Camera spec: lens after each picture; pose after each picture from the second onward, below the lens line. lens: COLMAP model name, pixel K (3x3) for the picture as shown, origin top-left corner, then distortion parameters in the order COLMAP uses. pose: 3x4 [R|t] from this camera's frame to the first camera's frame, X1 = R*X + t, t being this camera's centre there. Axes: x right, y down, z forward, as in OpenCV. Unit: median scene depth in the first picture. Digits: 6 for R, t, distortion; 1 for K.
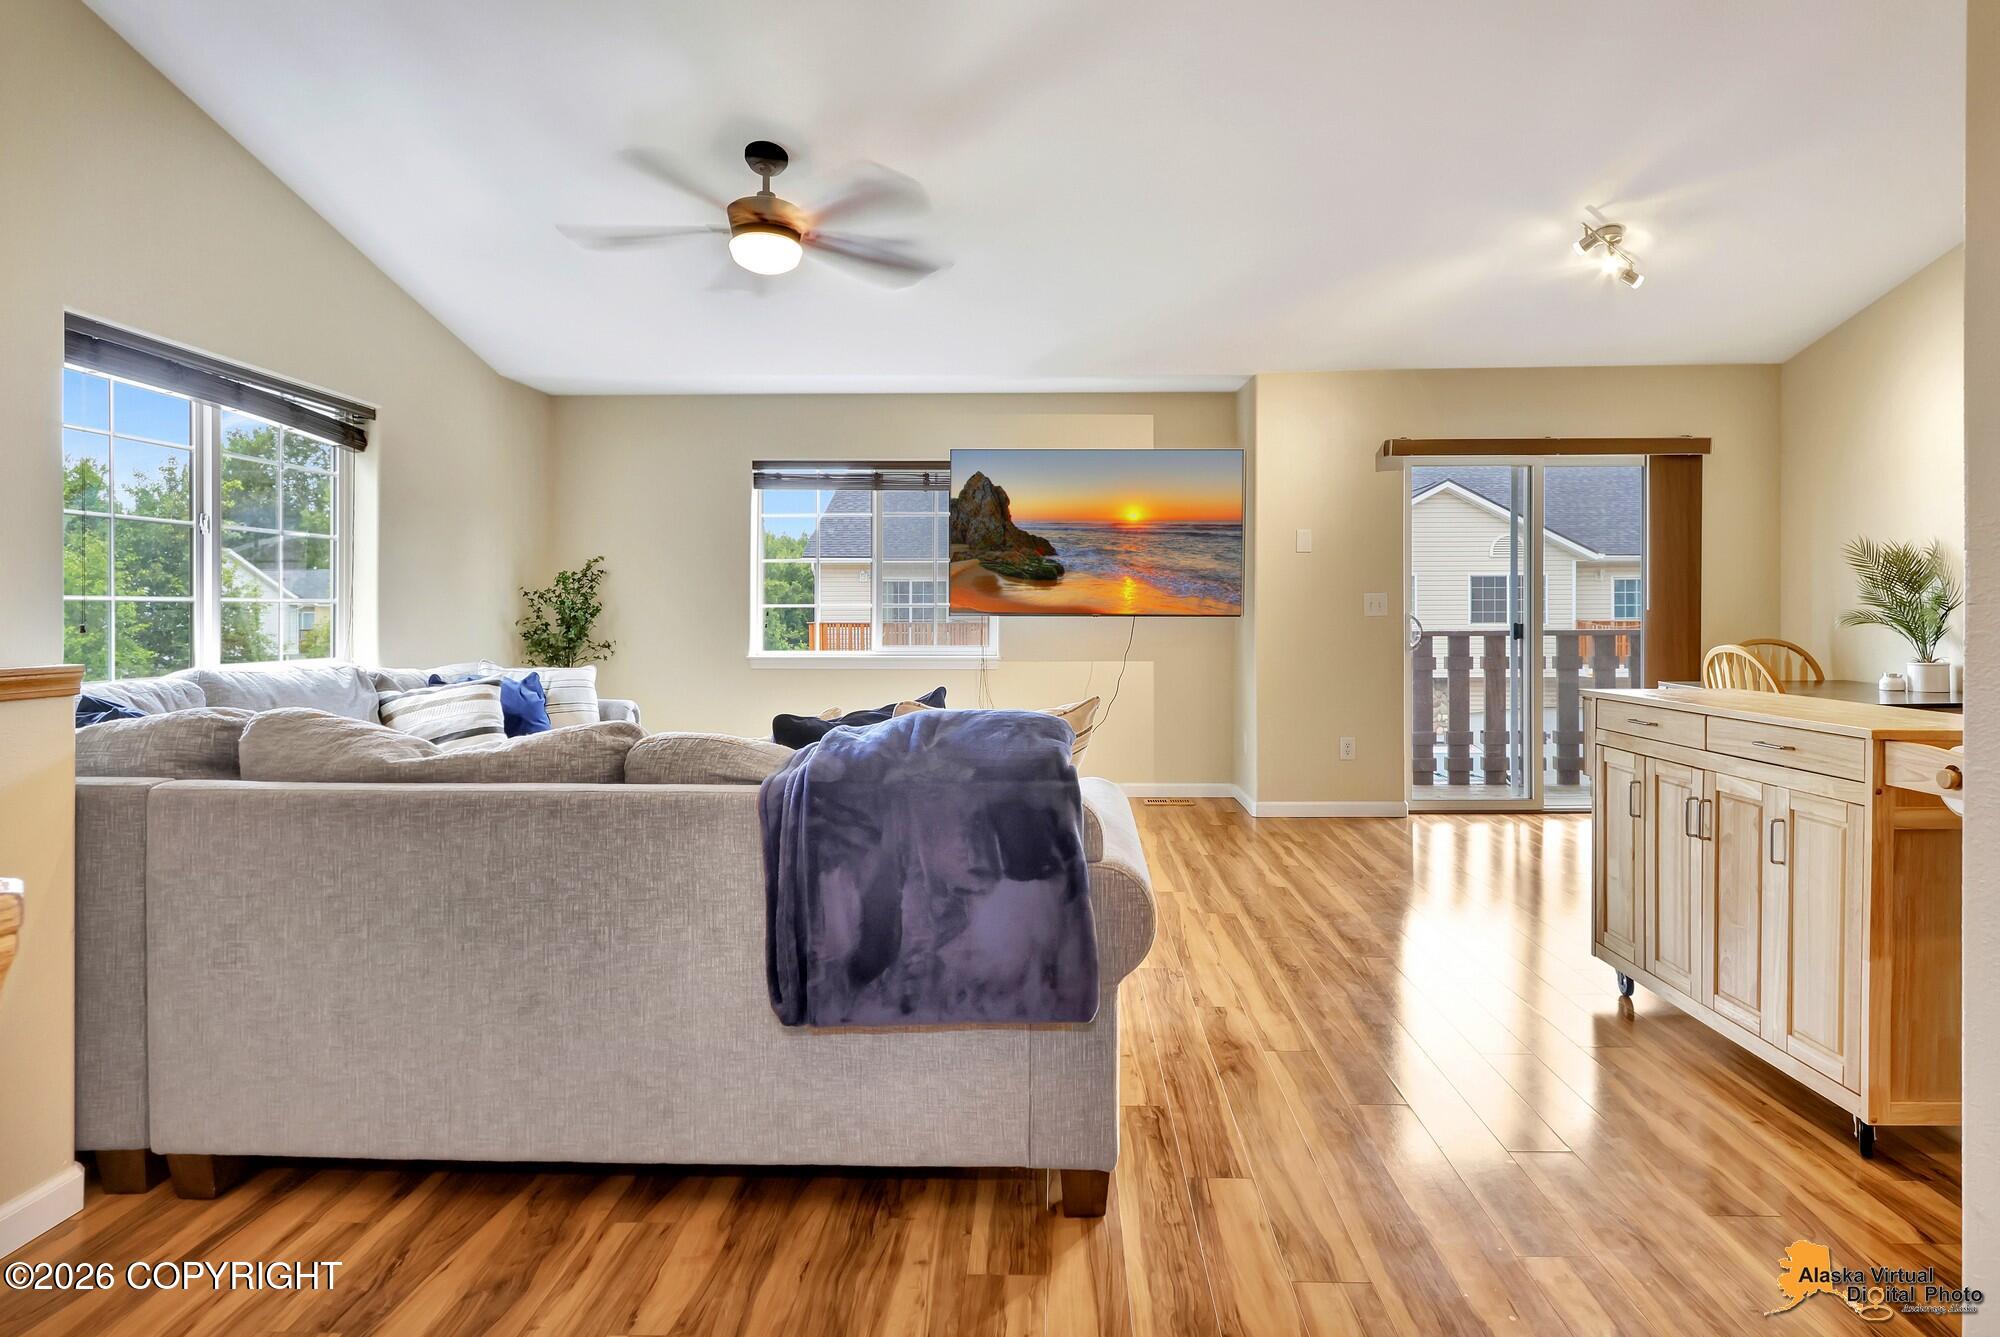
lens RADIAL K [[1017.8, 0, 1002.5], [0, 1017.8, 610.4], [0, 0, 1]] dist [0.017512, -0.000181]
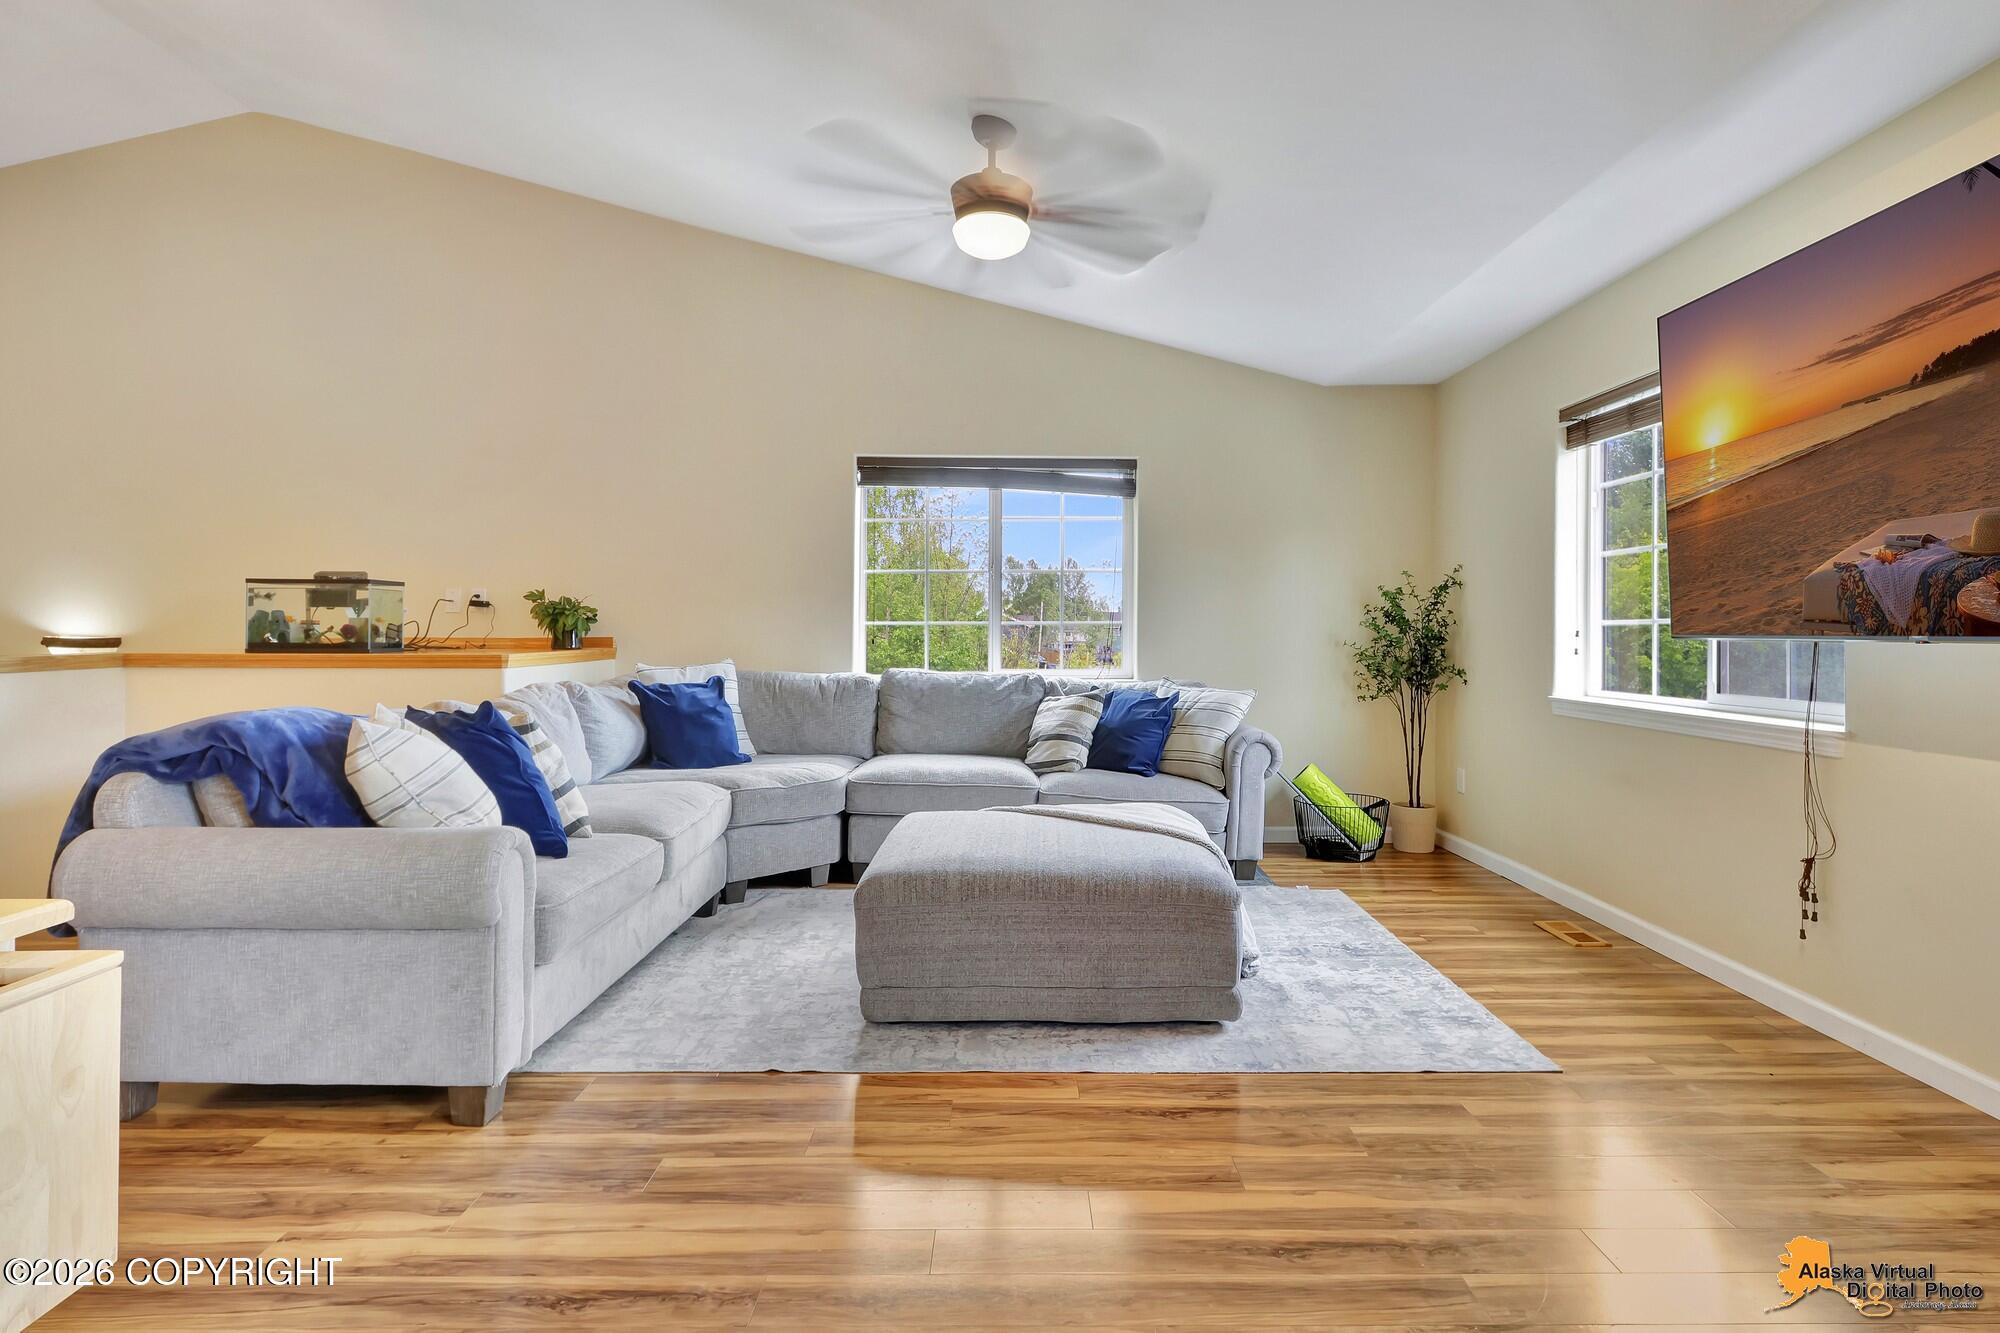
lens RADIAL K [[1033.0, 0, 1033.5], [0, 1033.0, 632.6], [0, 0, 1]] dist [0.001425, -0.000717]
pose [[0.066038, -0.001228, -0.997816, 0.571114], [-0.001245, 0.999998, -0.001313, 0.003801], [0.997816, 0.001329, 0.066037, 0.826918]]
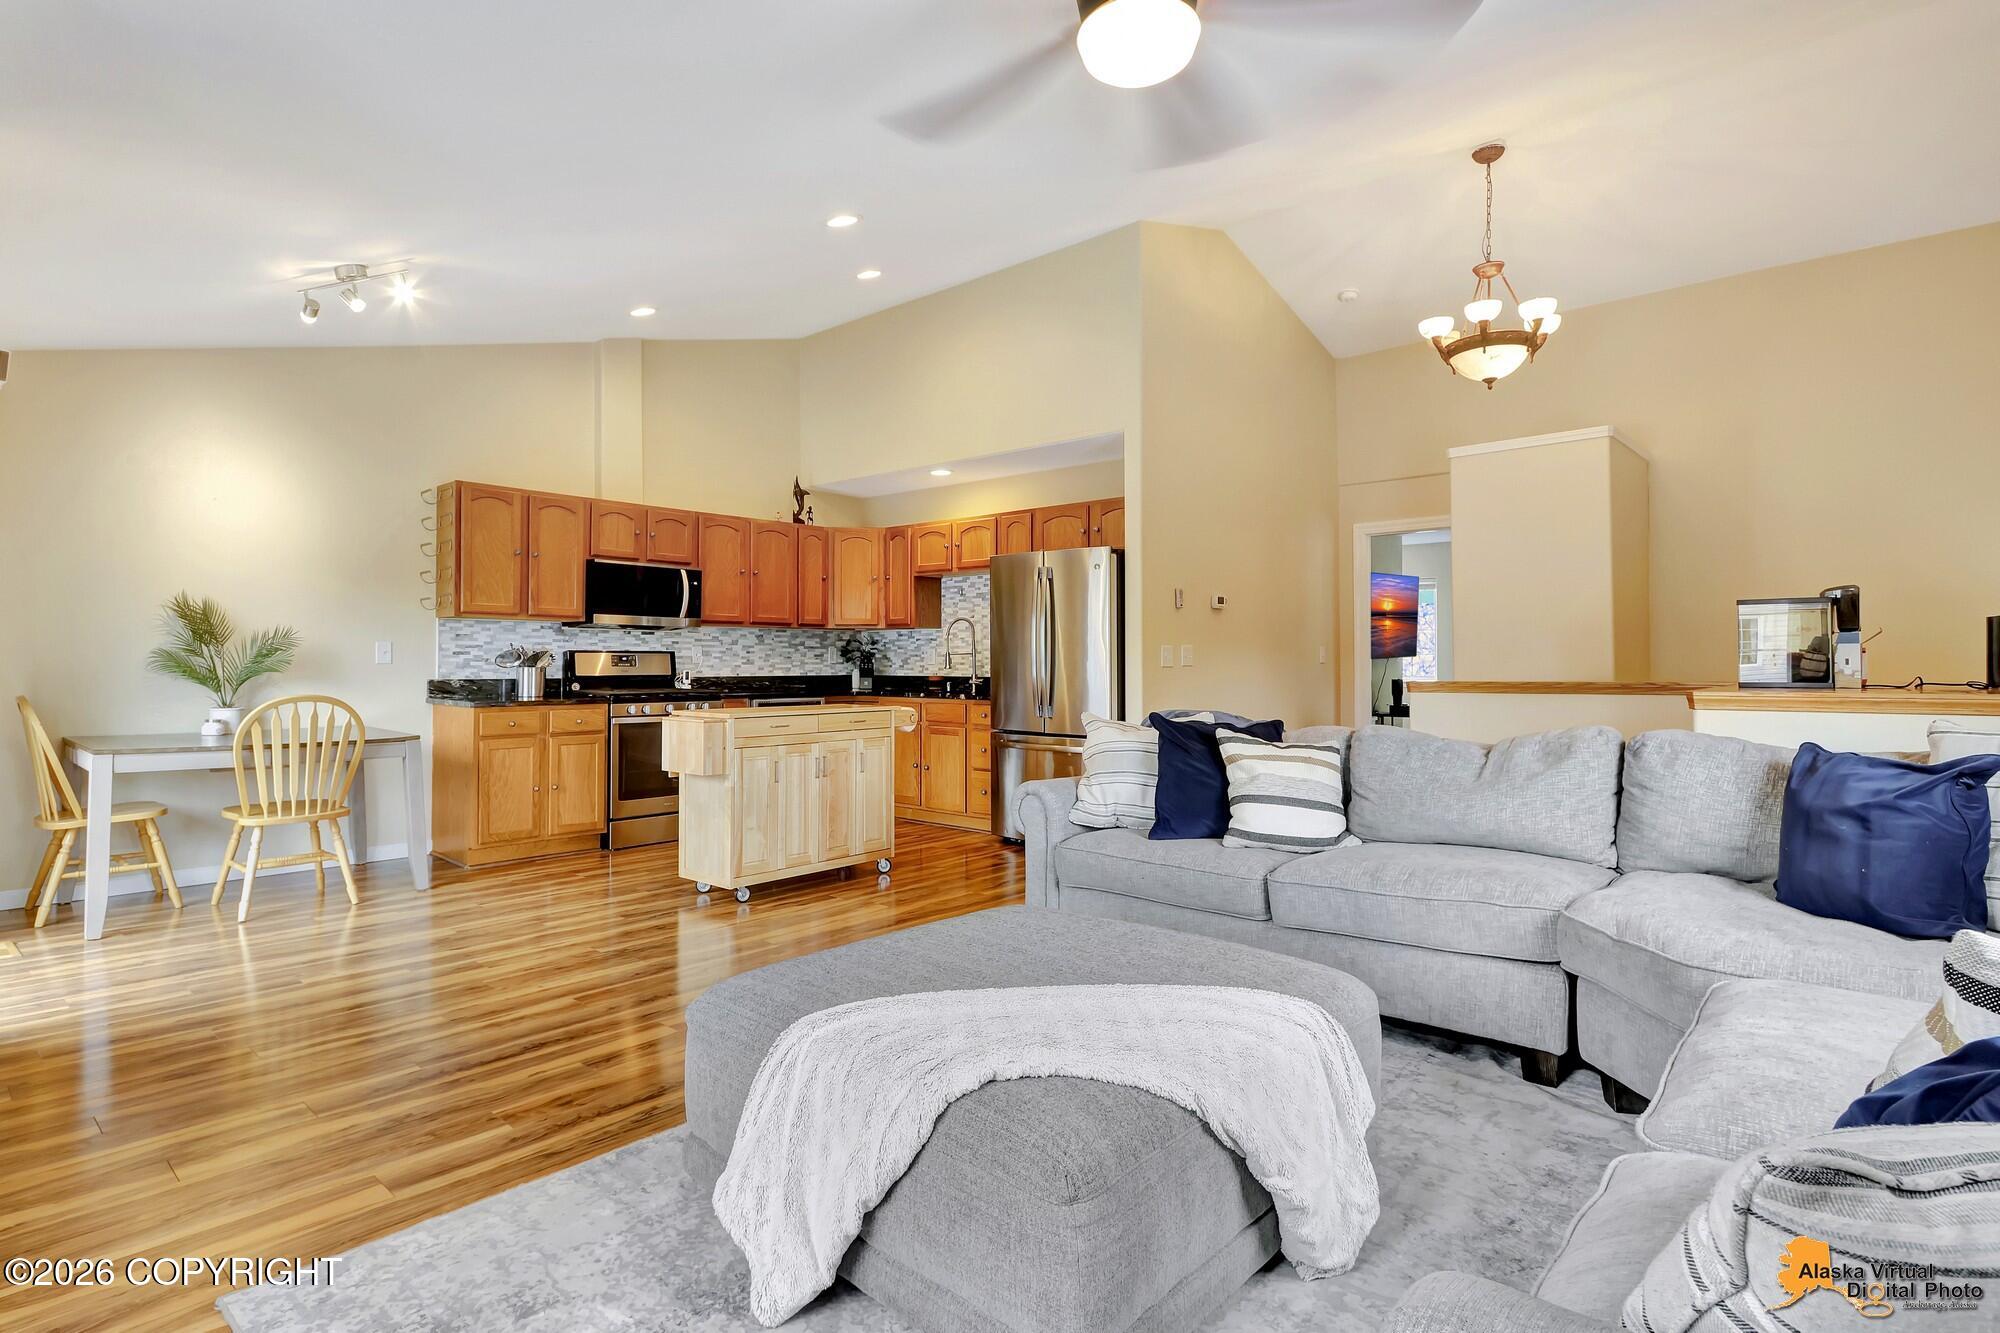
lens RADIAL K [[1065.9, 0, 1030.7], [0, 1065.9, 666.6], [0, 0, 1]] dist [0.000825, -0.000112]
pose [[-0.772145, -0.001076, 0.635445, -0.513406], [0.002281, 0.999987, 0.004466, 0.000986], [-0.635442, 0.004898, -0.772133, 1.275371]]
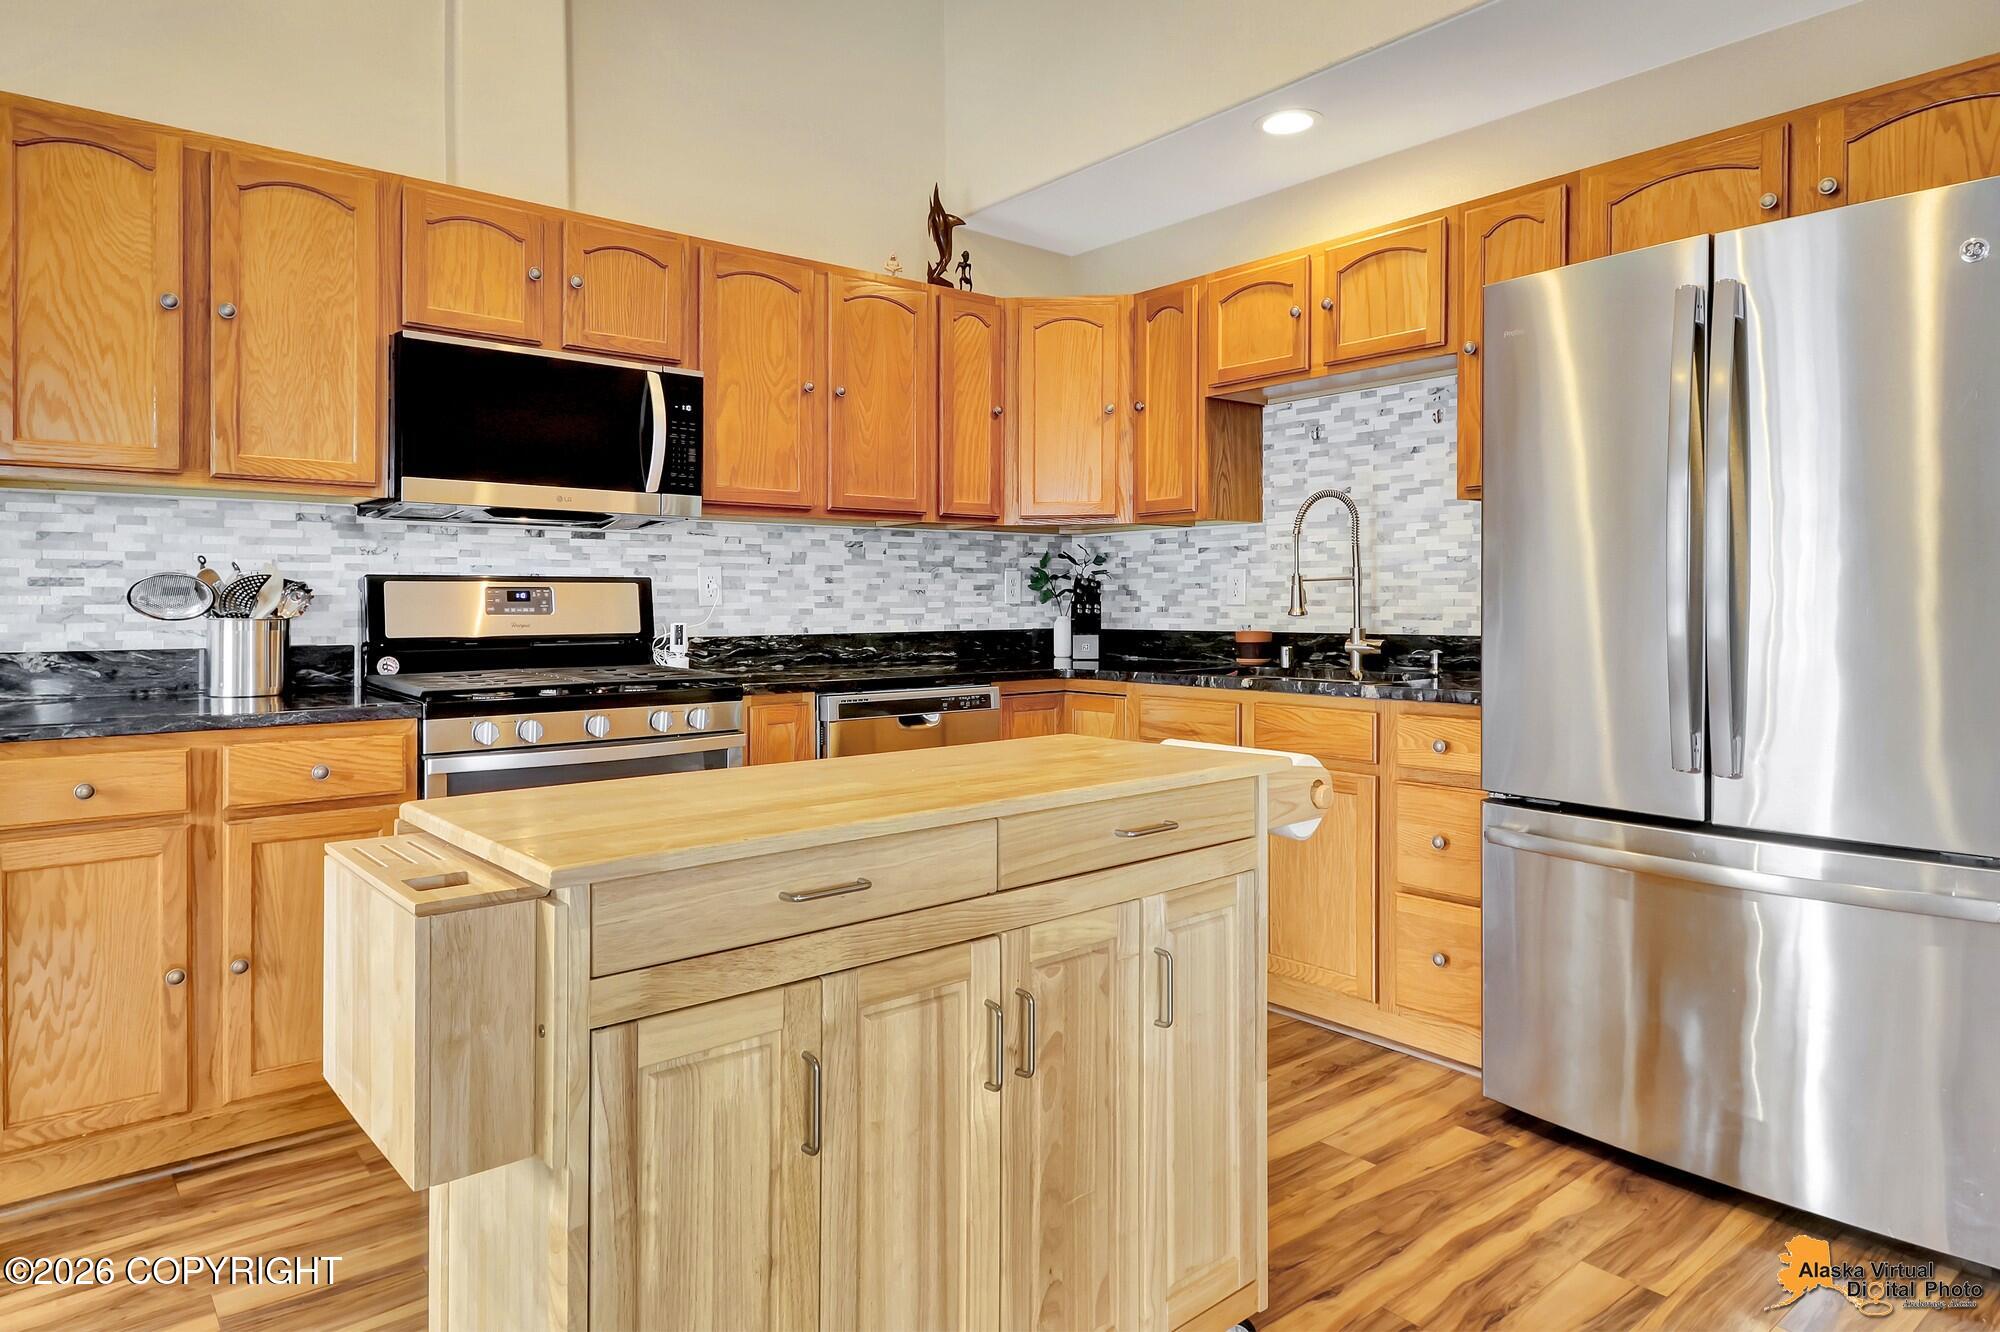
lens RADIAL K [[1192.6, 0, 1022.8], [0, 1192.6, 607.1], [0, 0, 1]] dist [0.006699, 0.002467]
pose [[-0.662284, 0.003713, 0.749244, 0.146484], [0.008222, 0.999964, 0.002312, 0.002806], [-0.749208, 0.007692, -0.662290, 0.741424]]
